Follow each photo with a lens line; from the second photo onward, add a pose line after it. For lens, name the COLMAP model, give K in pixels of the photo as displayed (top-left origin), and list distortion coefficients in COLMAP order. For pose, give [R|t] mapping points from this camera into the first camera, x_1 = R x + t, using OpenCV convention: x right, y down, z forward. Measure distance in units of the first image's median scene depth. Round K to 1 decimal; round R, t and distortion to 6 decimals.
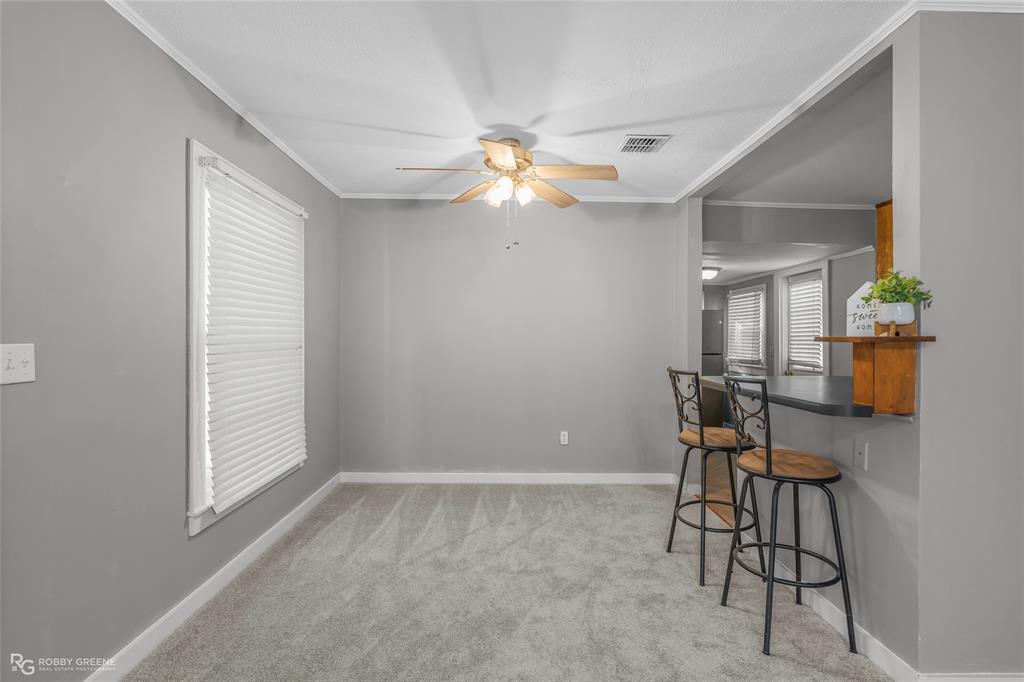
lens RADIAL K [[502.9, 0, 507.1], [0, 502.9, 343.8], [0, 0, 1]] dist [0.001312, -0.000087]
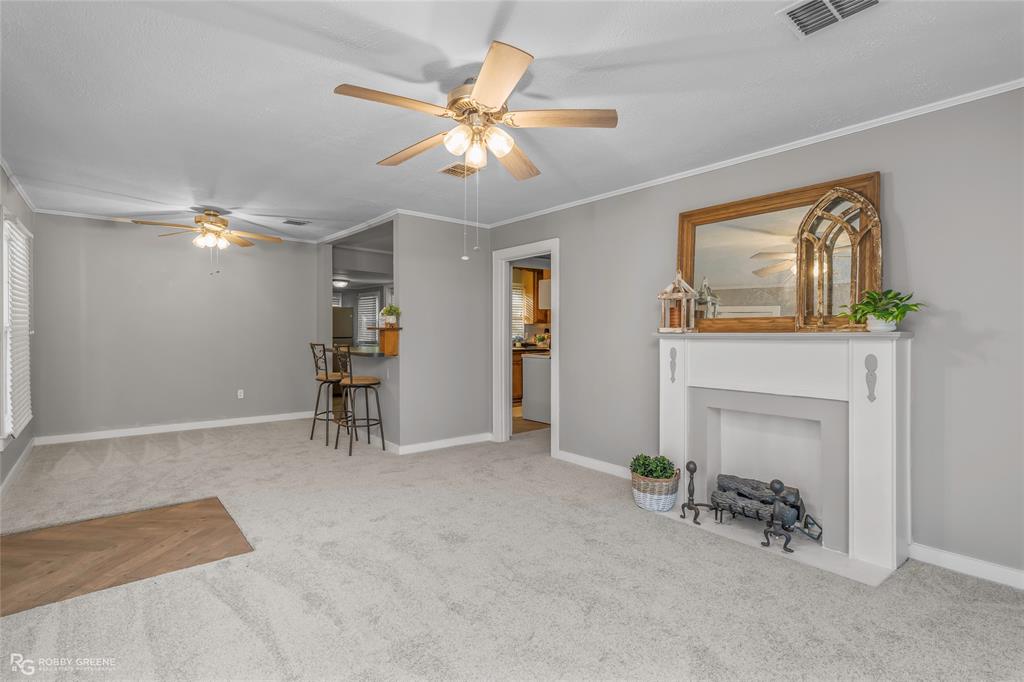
lens RADIAL K [[490.6, 0, 516.6], [0, 490.6, 334.9], [0, 0, 1]] dist [-0.007951, 0.000464]
pose [[0.771081, -0.008565, 0.636680, -0.291808], [0.003781, 0.999953, 0.008872, 0.003392], [-0.636726, -0.004434, 0.771077, -1.048462]]
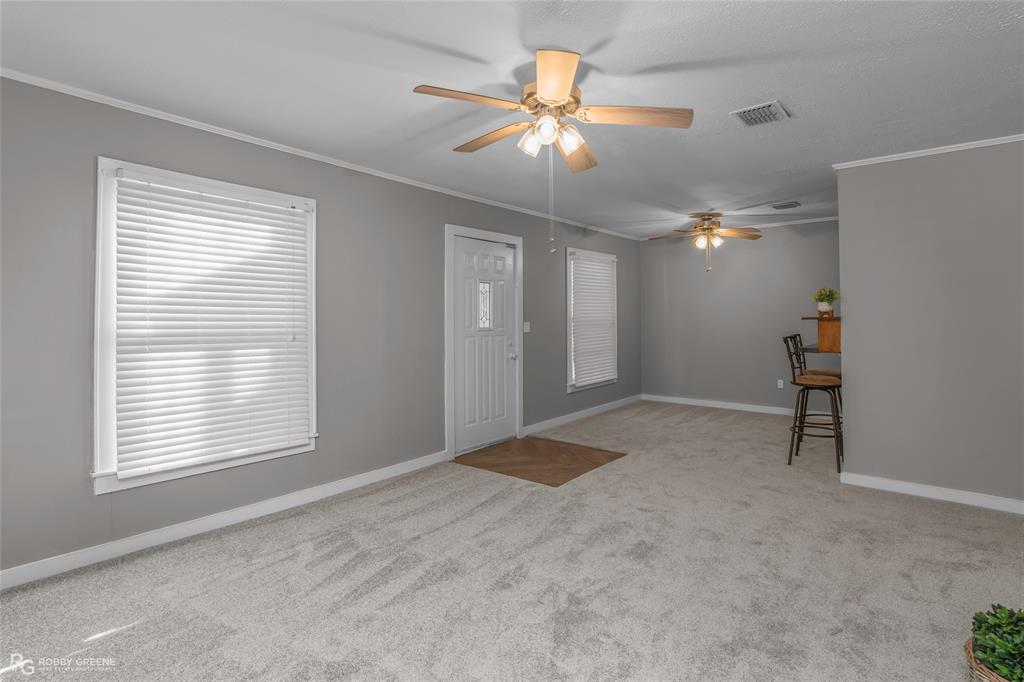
lens RADIAL K [[501.1, 0, 524.5], [0, 501.1, 322.4], [0, 0, 1]] dist [-0.002630, -0.000392]
pose [[0.780527, -0.004505, -0.625106, 0.742487], [0.005344, 0.999986, -0.000533, 0.001713], [0.625099, -0.002925, 0.780540, -1.056901]]
